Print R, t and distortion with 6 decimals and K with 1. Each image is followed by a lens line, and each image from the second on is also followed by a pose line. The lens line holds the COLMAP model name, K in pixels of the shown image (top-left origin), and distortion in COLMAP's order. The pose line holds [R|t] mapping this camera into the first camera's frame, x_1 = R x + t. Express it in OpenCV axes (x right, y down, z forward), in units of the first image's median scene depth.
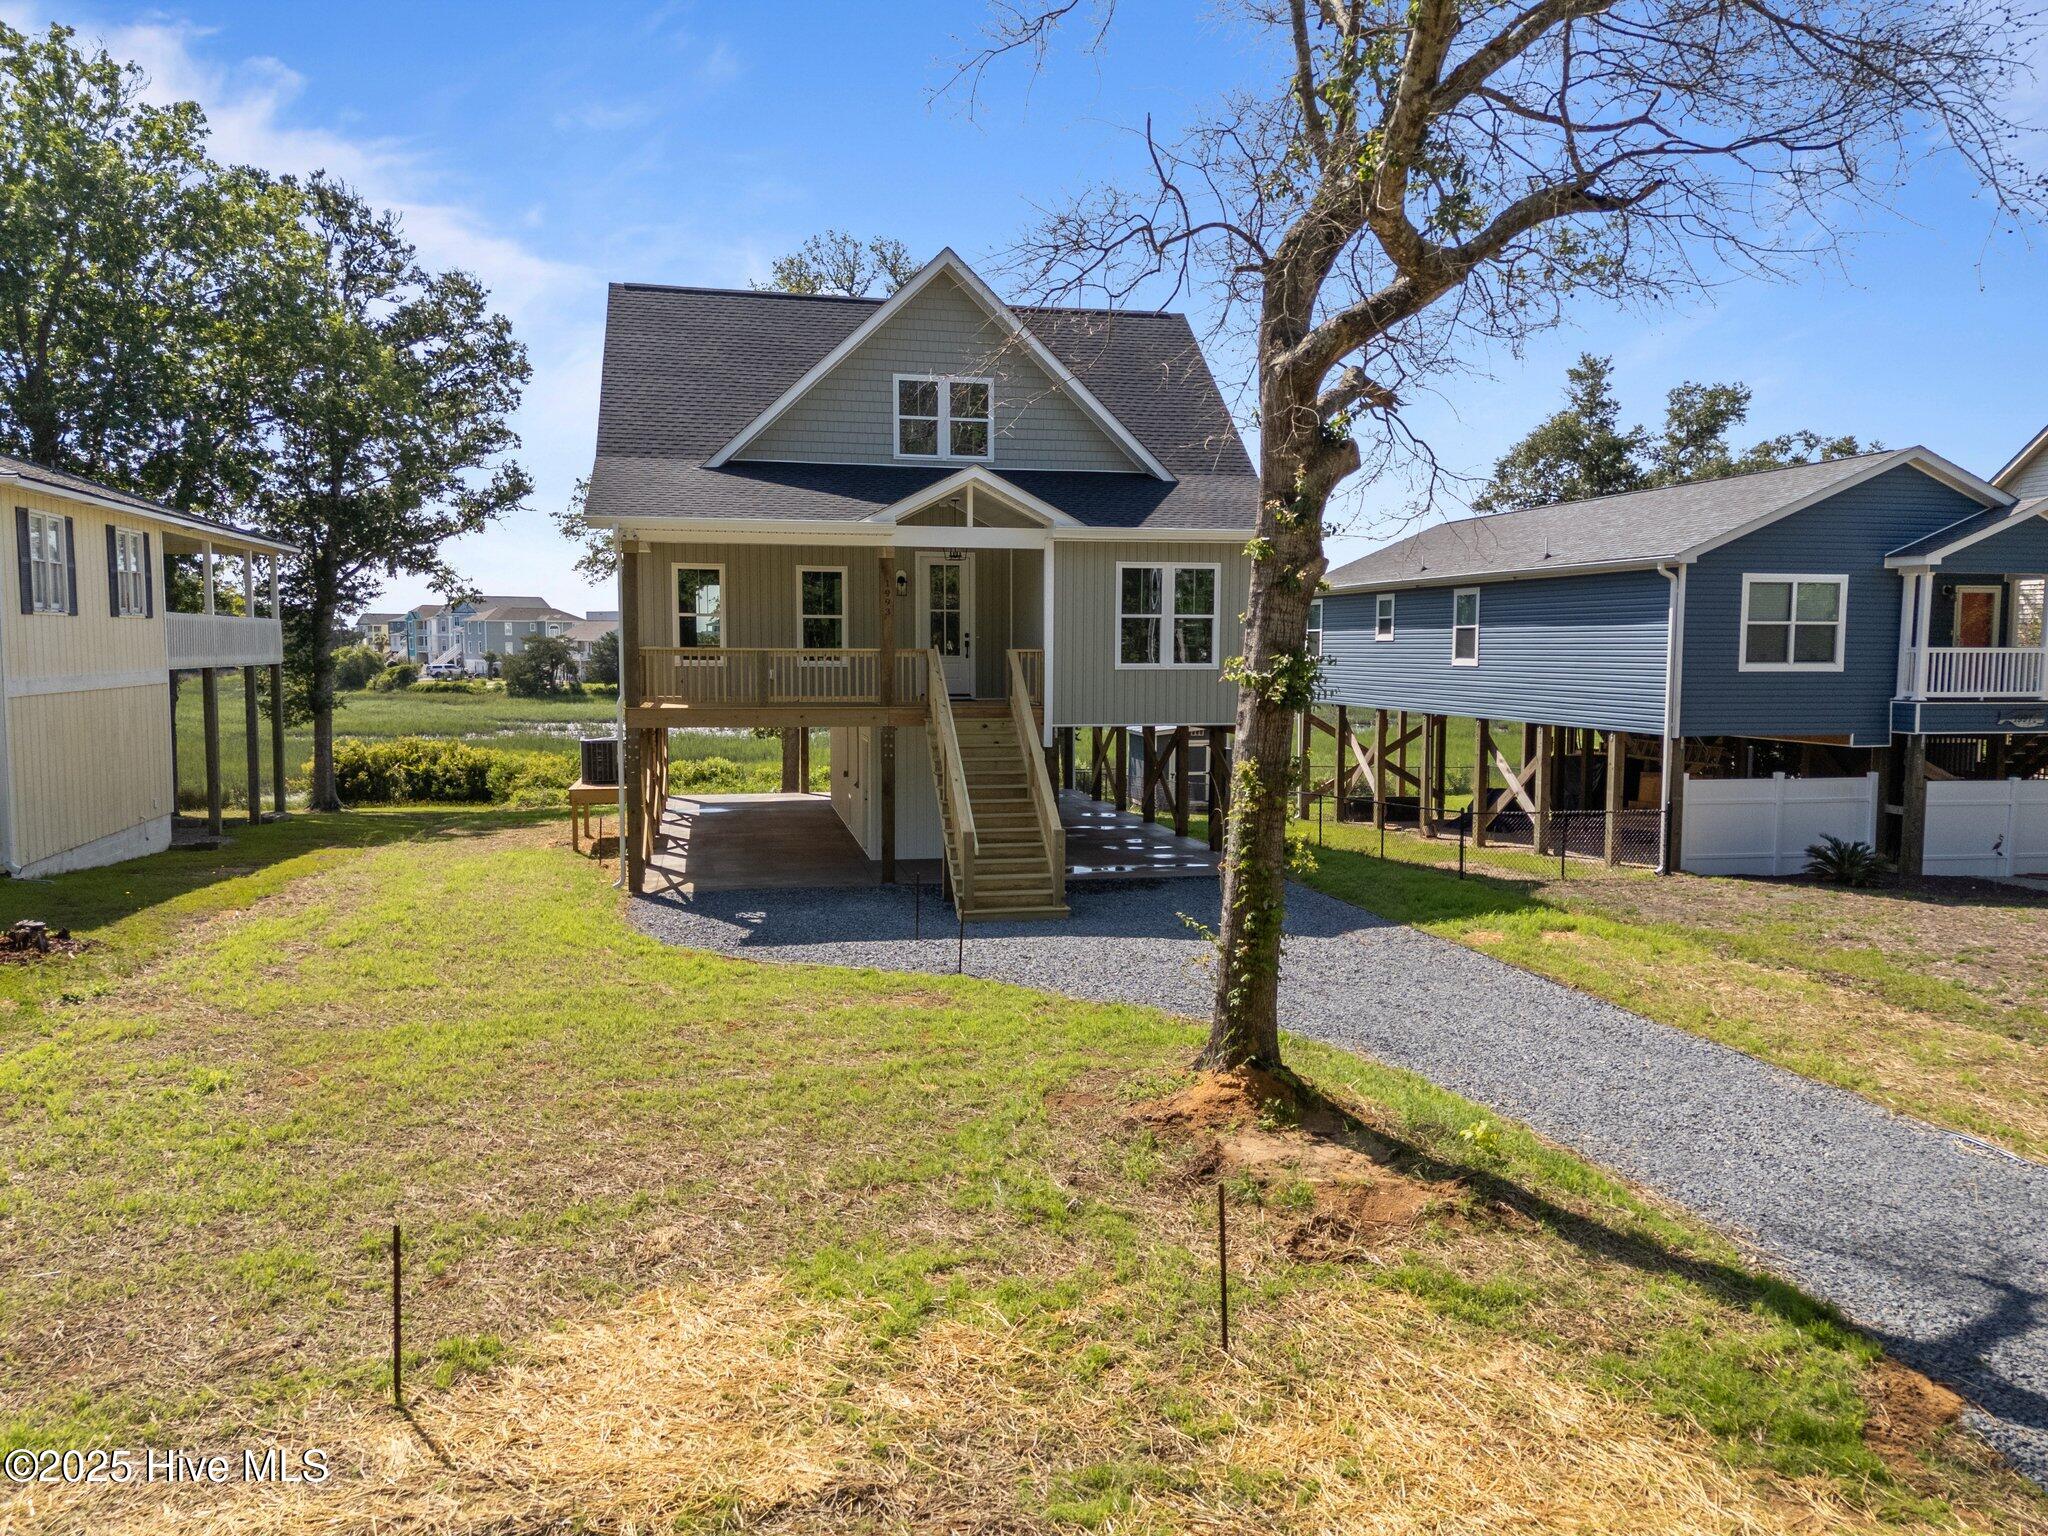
lens RADIAL K [[1532.3, 0, 1026.7], [0, 1532.3, 774.8], [0, 0, 1]] dist [0.043847, -0.018807]
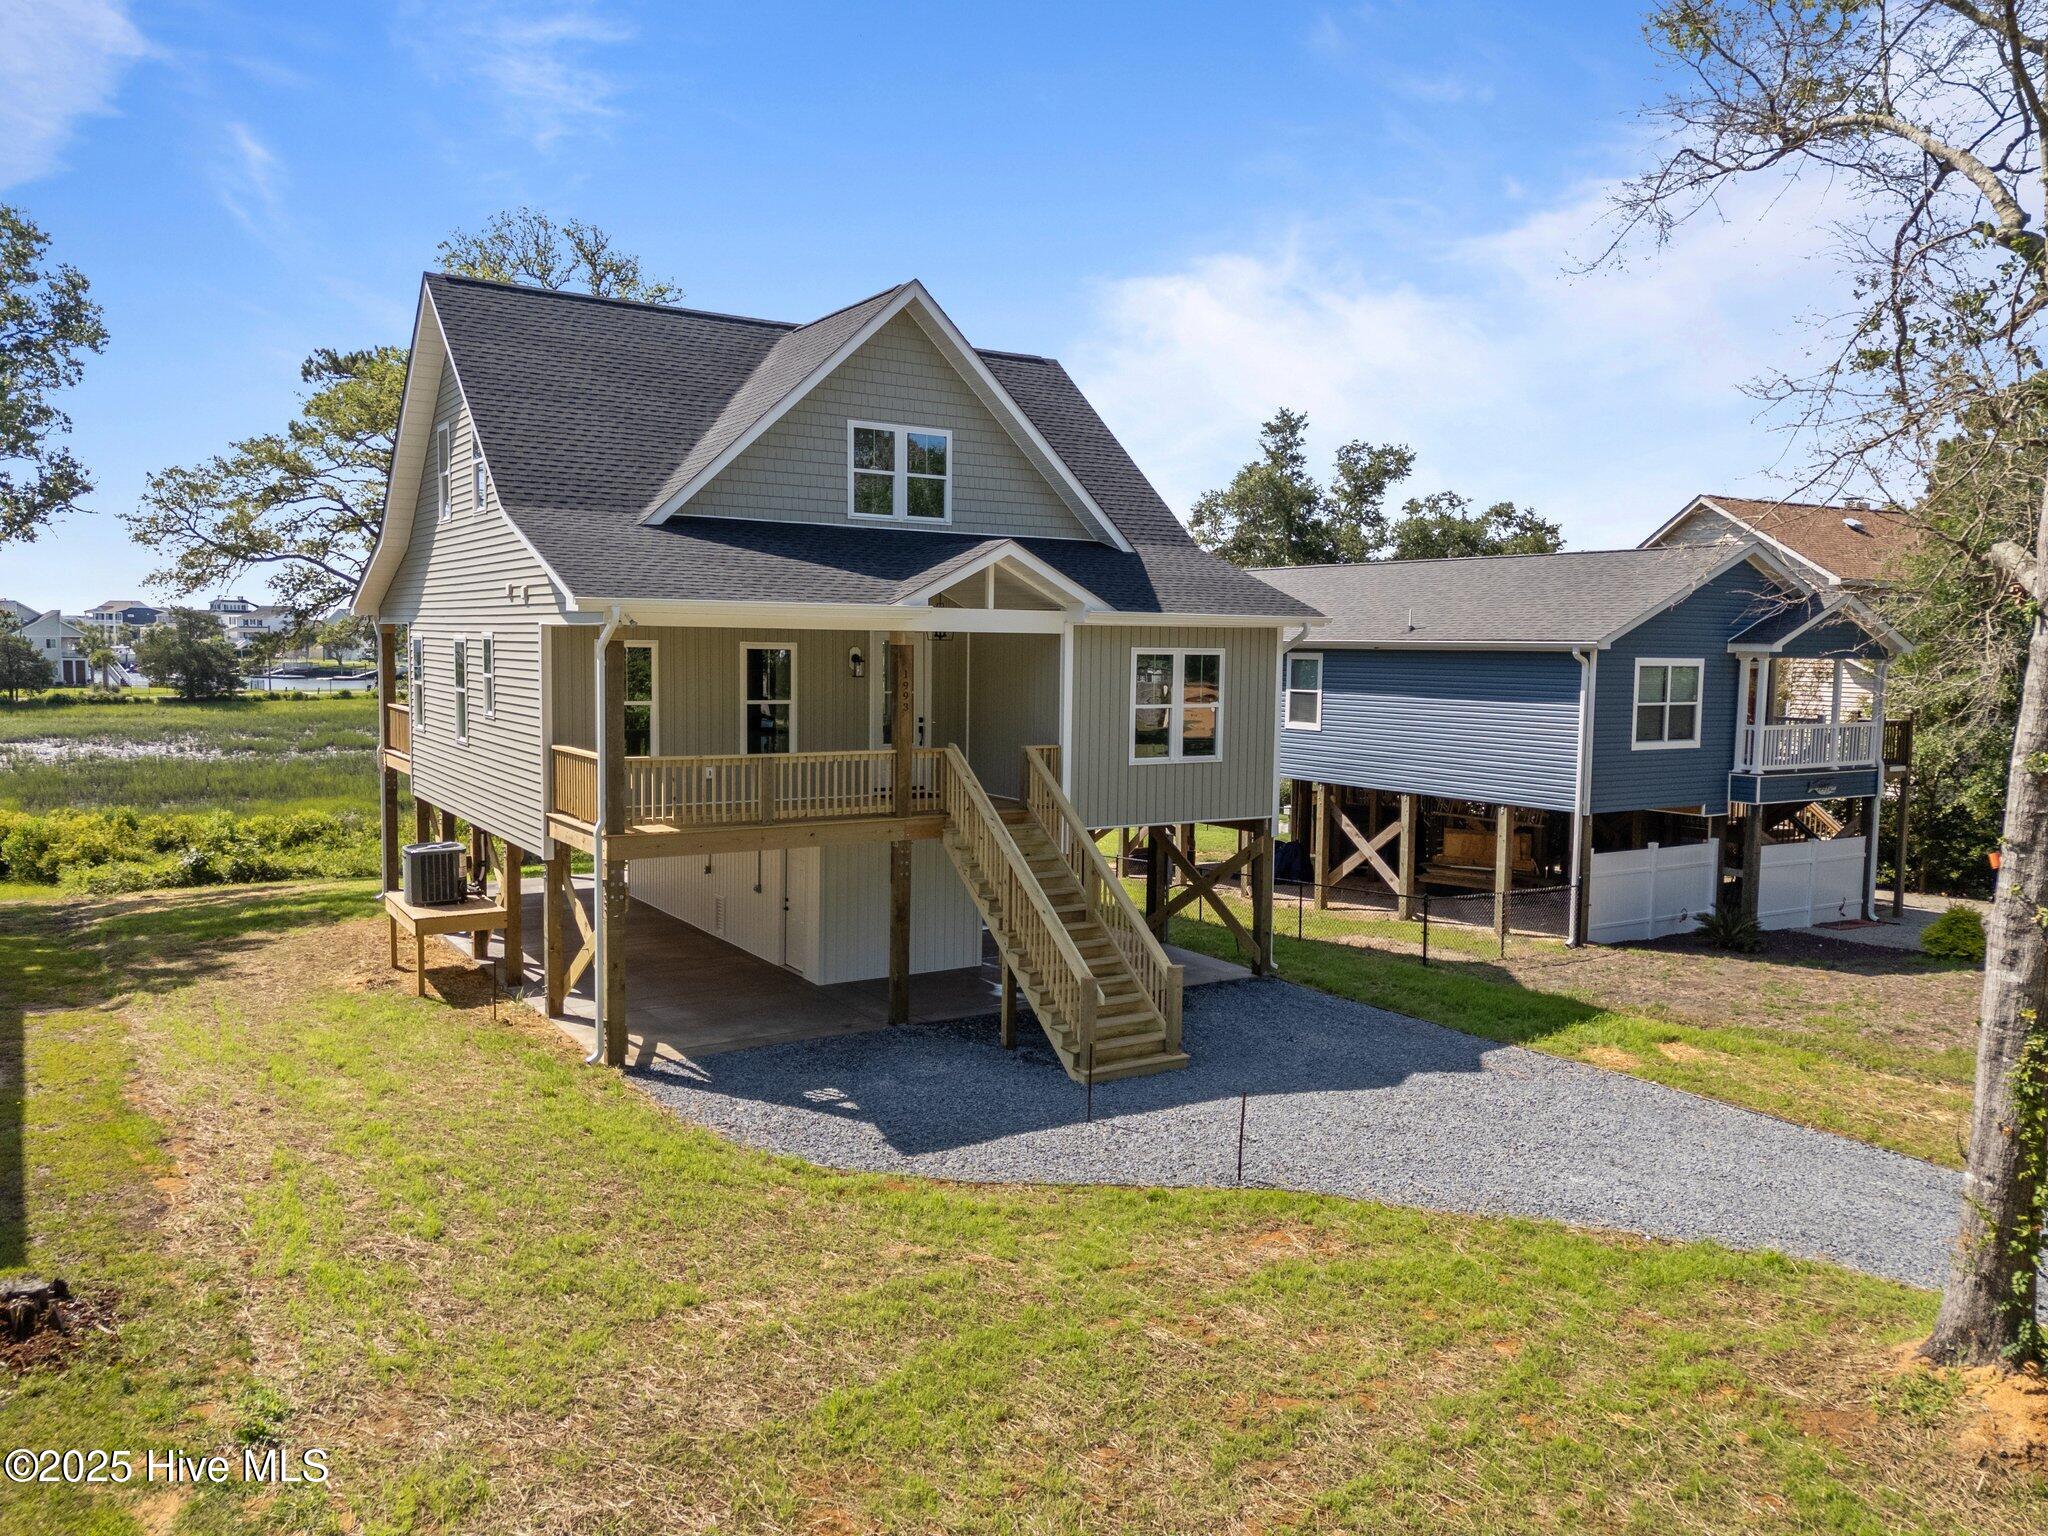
lens RADIAL K [[1532.3, 0, 1032.1], [0, 1532.3, 756.4], [0, 0, 1]] dist [0.043847, -0.018807]
pose [[0.934637, -0.017060, 0.355195, -0.296696], [0.019104, 0.999815, -0.002249, -0.068273], [-0.355091, 0.008887, 0.934790, 0.160585]]
